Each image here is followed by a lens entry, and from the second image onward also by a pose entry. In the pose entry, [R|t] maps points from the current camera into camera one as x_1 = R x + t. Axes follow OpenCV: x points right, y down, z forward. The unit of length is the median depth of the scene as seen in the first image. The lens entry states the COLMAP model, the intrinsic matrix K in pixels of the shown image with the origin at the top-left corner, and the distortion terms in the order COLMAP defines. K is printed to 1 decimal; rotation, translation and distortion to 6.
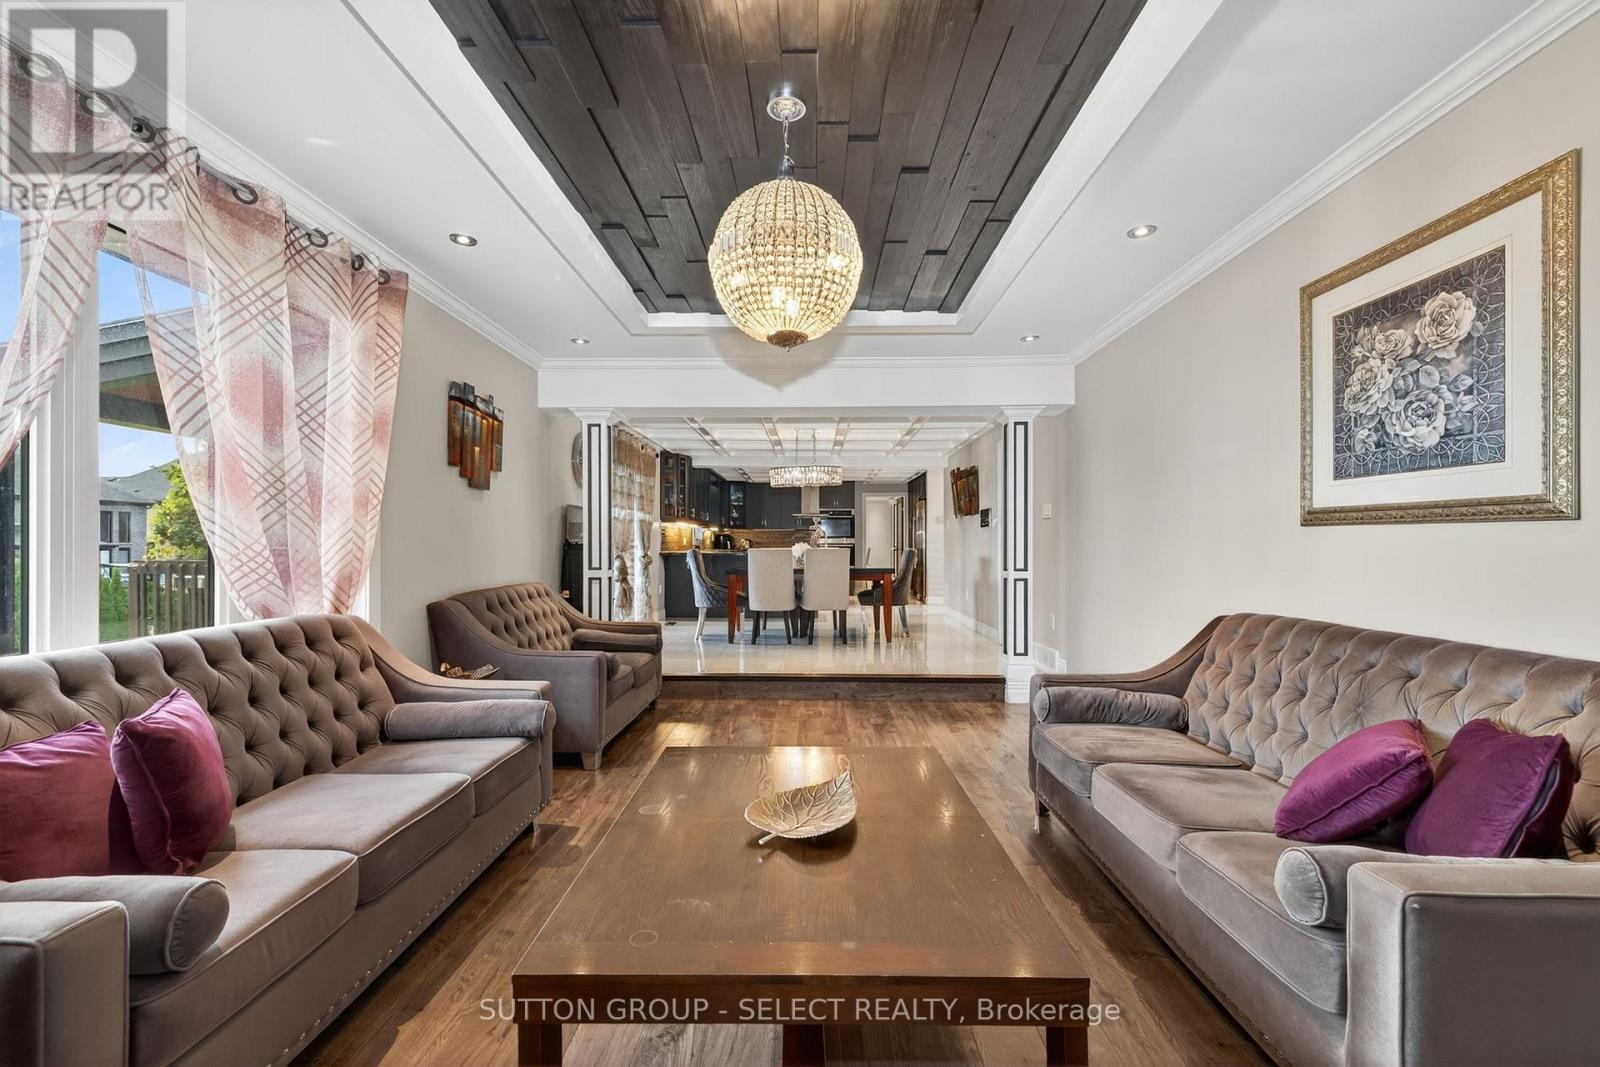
lens RADIAL K [[672.0, 0, 799.3], [0, 672.0, 540.9], [0, 0, 1]] dist [0.004333, 0.000208]
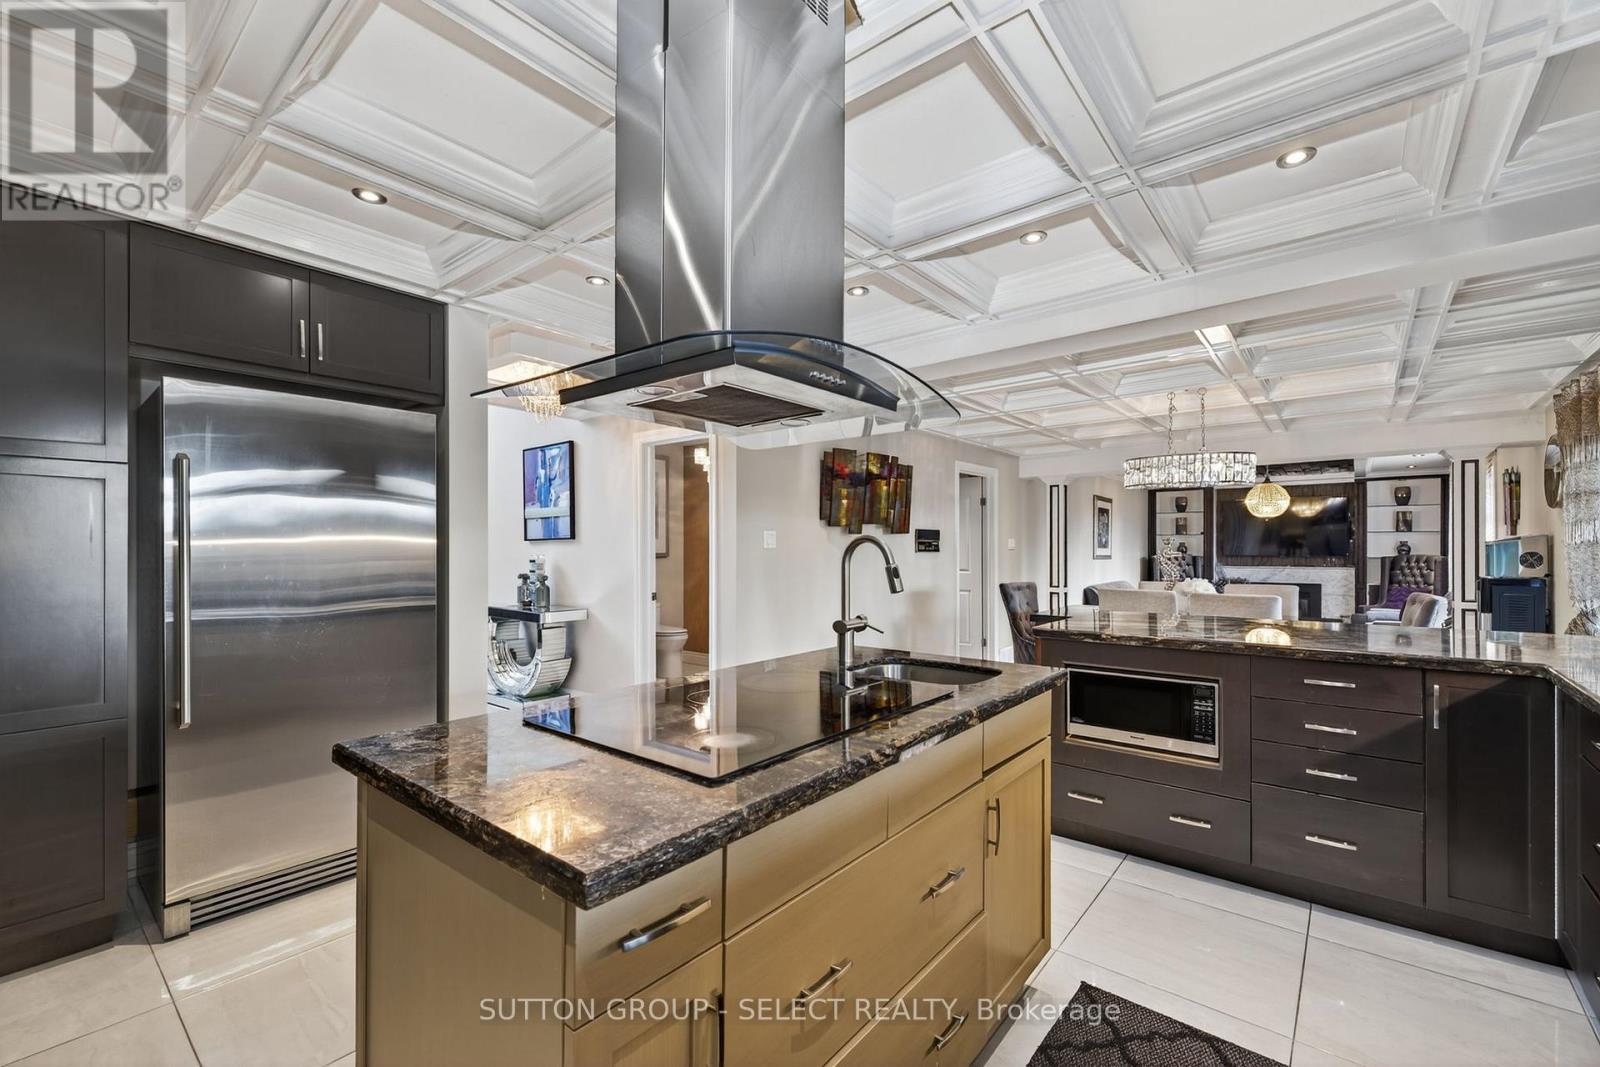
lens RADIAL K [[672.0, 0, 796.1], [0, 672.0, 548.3], [0, 0, 1]] dist [0.004333, 0.000208]
pose [[-0.781380, 0.001511, 0.624054, -0.273729], [-0.003064, 0.999976, -0.006258, -0.055366], [-0.624048, -0.006802, -0.781356, 4.896941]]
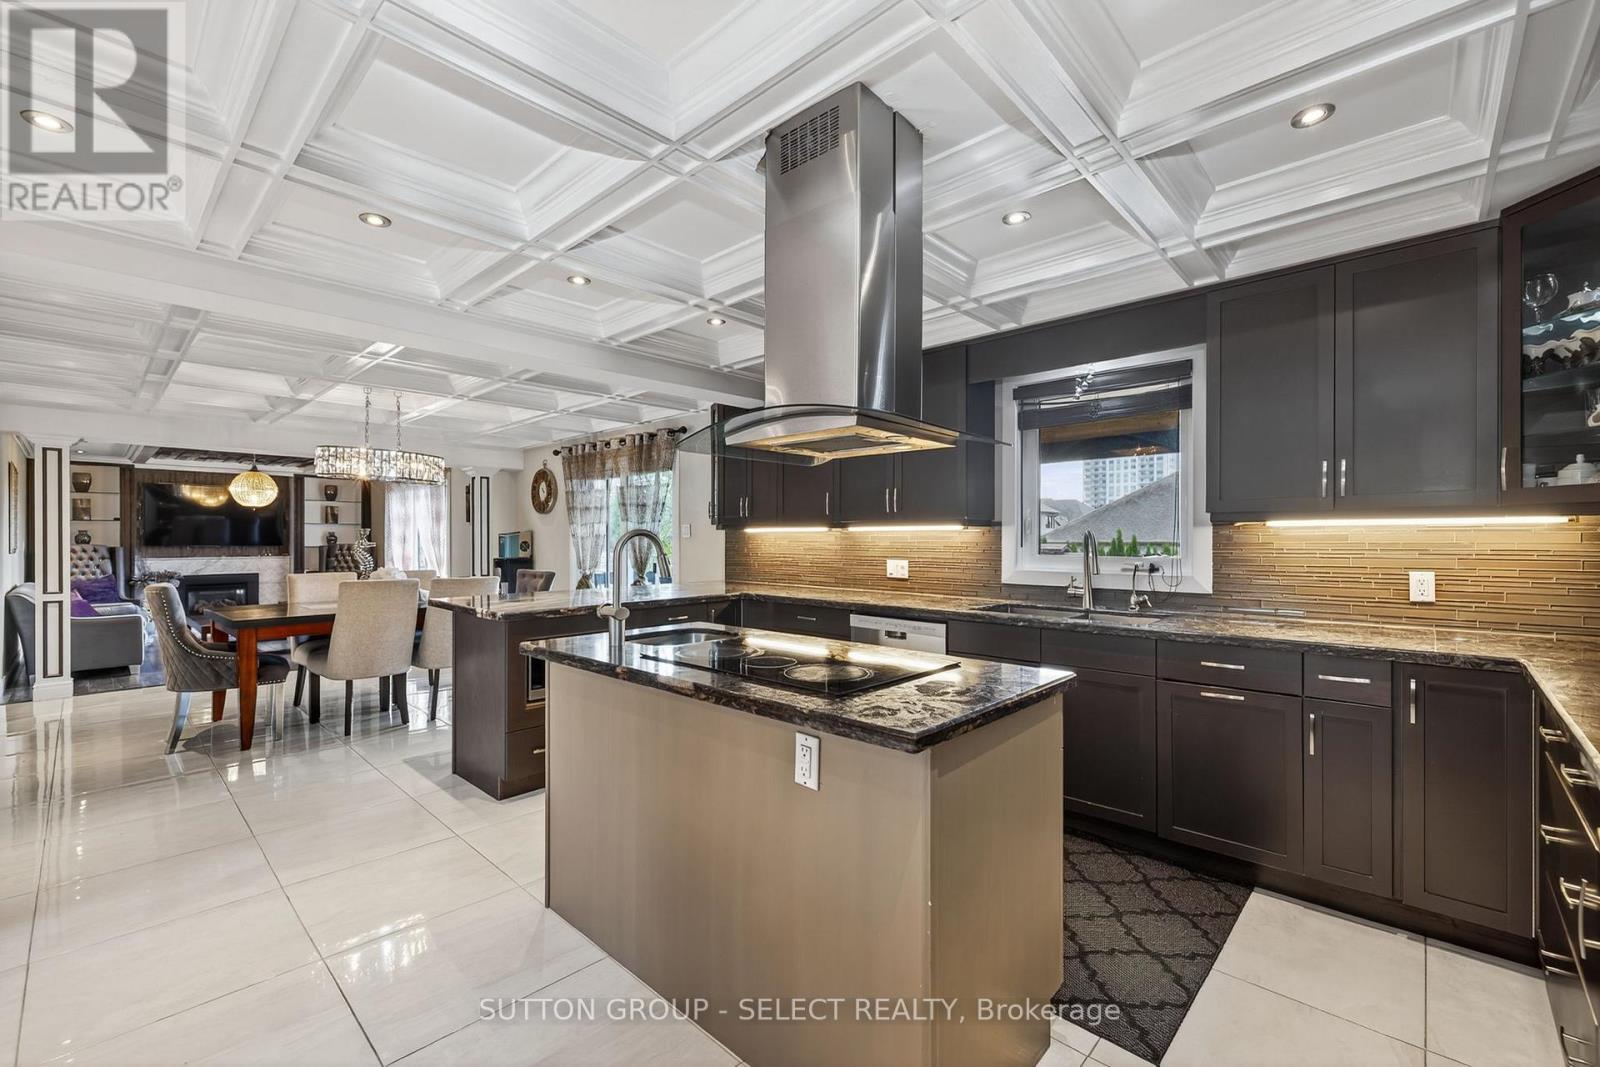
lens RADIAL K [[672.0, 0, 803.4], [0, 672.0, 541.3], [0, 0, 1]] dist [0.004333, 0.000208]
pose [[-0.668082, 0.002646, -0.744083, 0.644489], [0.004161, 0.999991, -0.000180, -0.056412], [0.744076, -0.003216, -0.668087, 4.982021]]
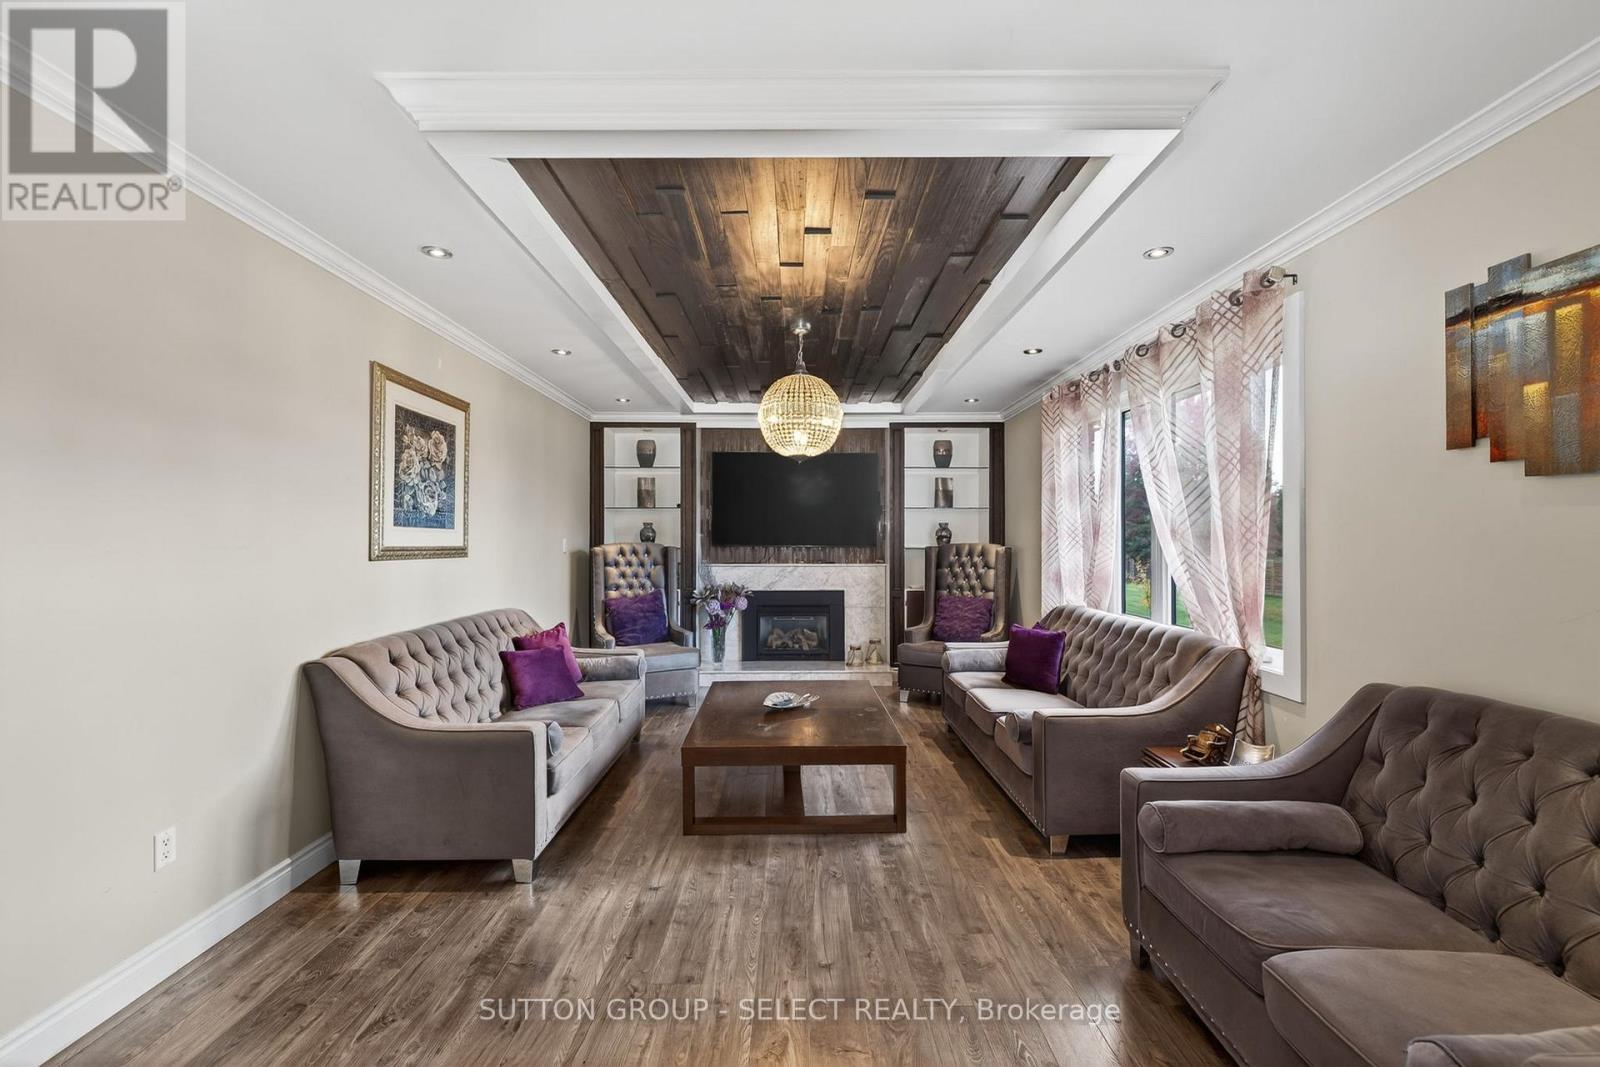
lens RADIAL K [[672.0, 0, 801.5], [0, 672.0, 539.2], [0, 0, 1]] dist [0.004333, 0.000208]
pose [[-0.999643, -0.000298, -0.026728, 0.021112], [-0.000119, 0.999978, -0.006701, -0.052579], [0.026729, -0.006695, -0.999620, 2.214314]]
